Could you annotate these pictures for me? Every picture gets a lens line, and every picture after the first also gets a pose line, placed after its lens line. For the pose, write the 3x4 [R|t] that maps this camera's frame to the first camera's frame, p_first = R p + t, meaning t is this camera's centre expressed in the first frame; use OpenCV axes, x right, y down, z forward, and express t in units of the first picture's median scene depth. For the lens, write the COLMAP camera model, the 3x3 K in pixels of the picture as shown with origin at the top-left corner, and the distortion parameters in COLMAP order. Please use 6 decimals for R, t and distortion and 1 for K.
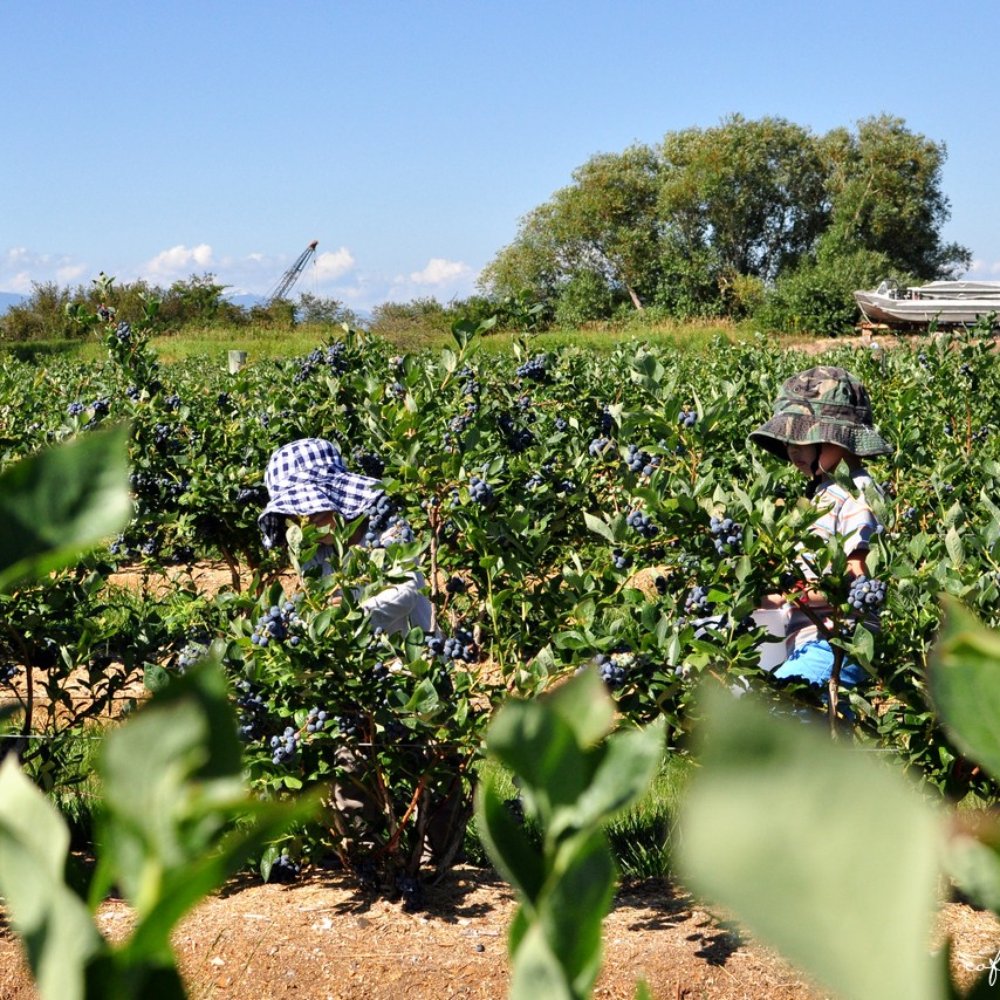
lens RADIAL K [[2422.9, 0, 500.0], [0, 2422.9, 500.0], [0, 0, 1]] dist [-0.218448, 0.602095]
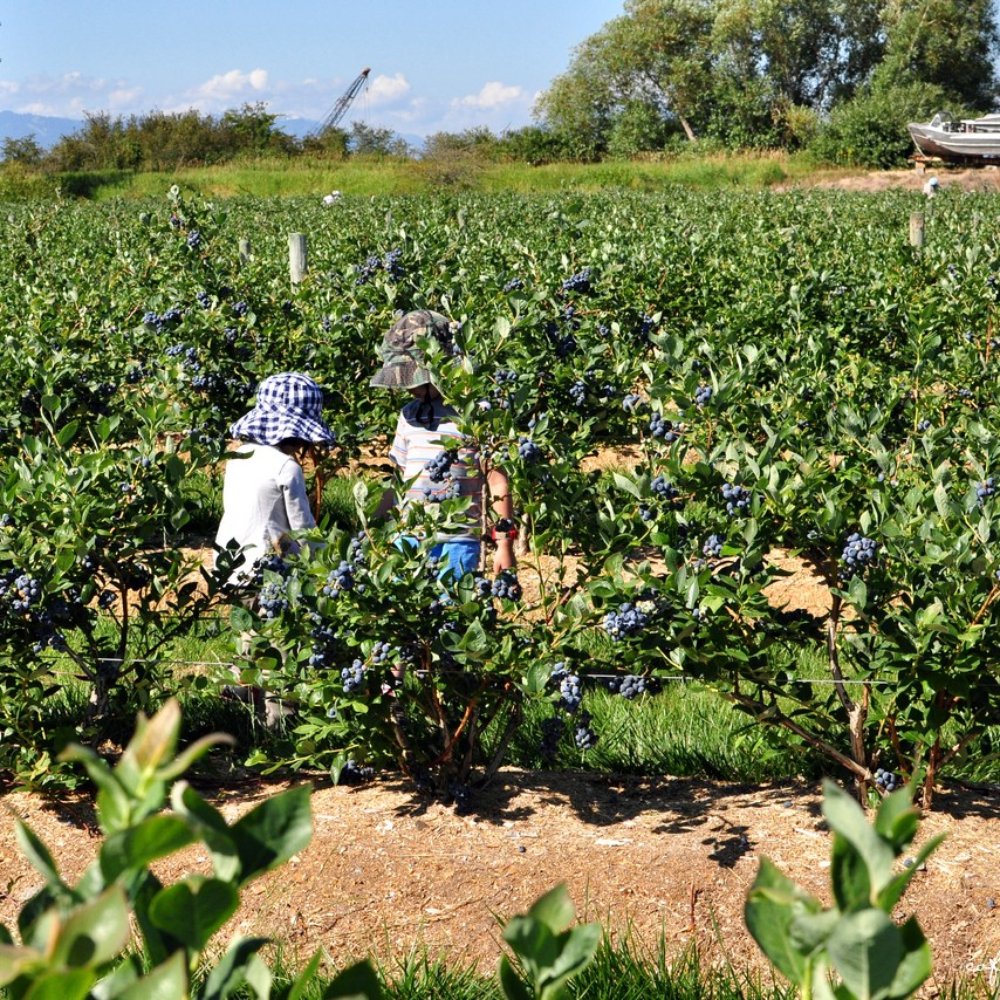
lens RADIAL K [[2422.9, 0, 500.0], [0, 2422.9, 500.0], [0, 0, 1]] dist [-0.218448, 0.602095]
pose [[0.999764, 0.003859, -0.021392, 0.004509], [-0.002320, 0.997438, 0.071501, -0.054636], [0.021613, -0.071434, 0.997211, -0.120971]]
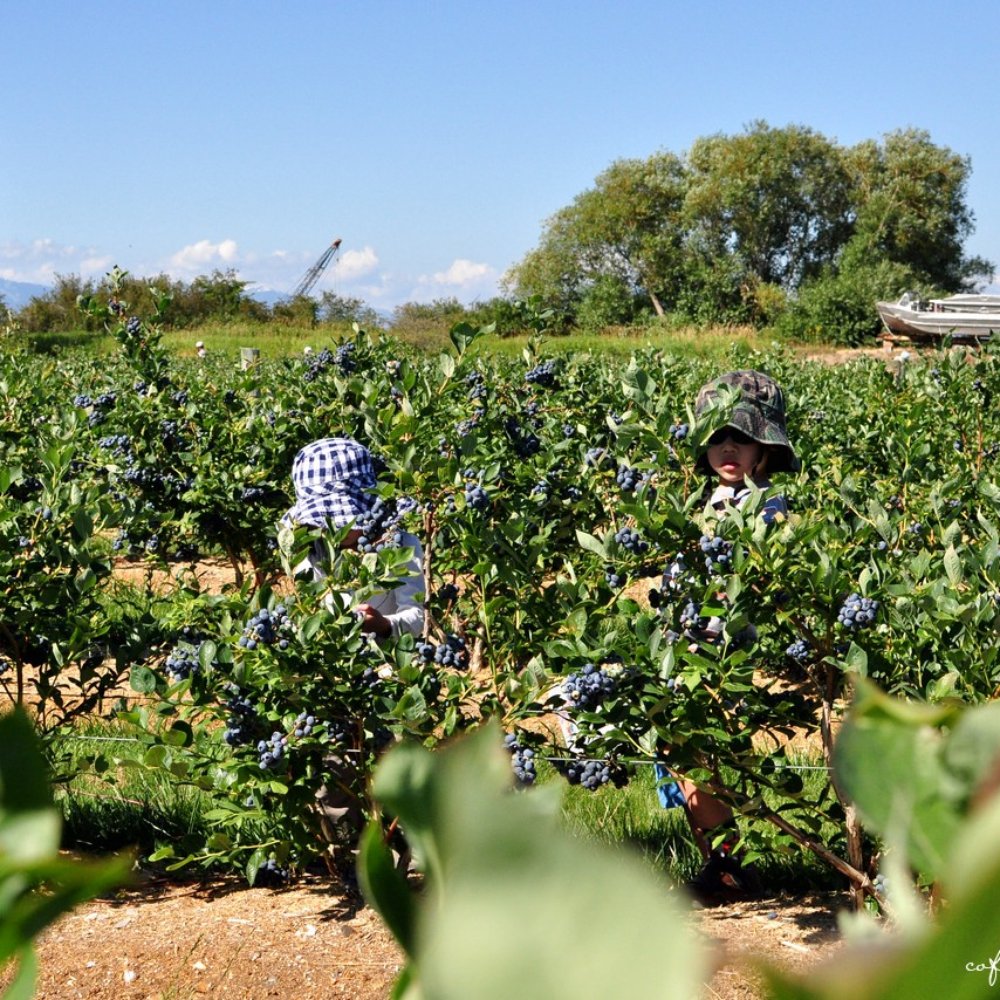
lens RADIAL K [[2422.9, 0, 500.0], [0, 2422.9, 500.0], [0, 0, 1]] dist [-0.218448, 0.602095]
pose [[0.999682, 0.024130, -0.007295, 0.008000], [-0.024137, 0.999708, -0.000847, -0.001938], [0.007272, 0.001022, 0.999973, 0.008588]]
